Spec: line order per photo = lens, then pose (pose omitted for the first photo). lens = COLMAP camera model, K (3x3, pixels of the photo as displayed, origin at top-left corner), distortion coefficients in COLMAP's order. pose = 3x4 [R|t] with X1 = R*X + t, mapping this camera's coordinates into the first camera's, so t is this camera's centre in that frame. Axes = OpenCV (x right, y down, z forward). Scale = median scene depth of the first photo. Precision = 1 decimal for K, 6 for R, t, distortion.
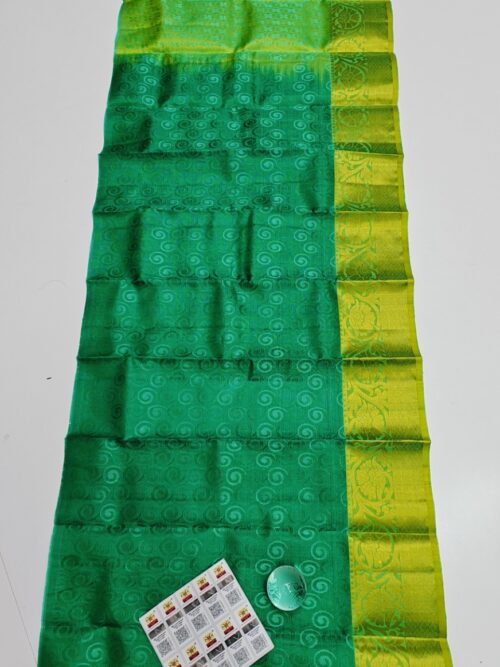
lens RADIAL K [[295.1, 0, 250.0], [0, 295.1, 333.5], [0, 0, 1]] dist [0.007896, -0.000199]
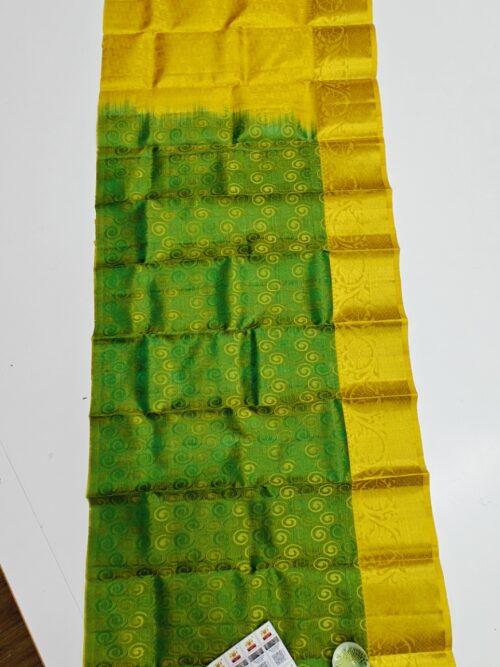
lens RADIAL K [[265.0, 0, 254.3], [0, 265.0, 305.7], [0, 0, 1]] dist [0.008660, 0.000310]
pose [[0.997235, -0.073798, 0.008691, 0.006639], [0.073113, 0.995357, 0.062604, -0.284637], [-0.013271, -0.061795, 0.998001, 0.058675]]
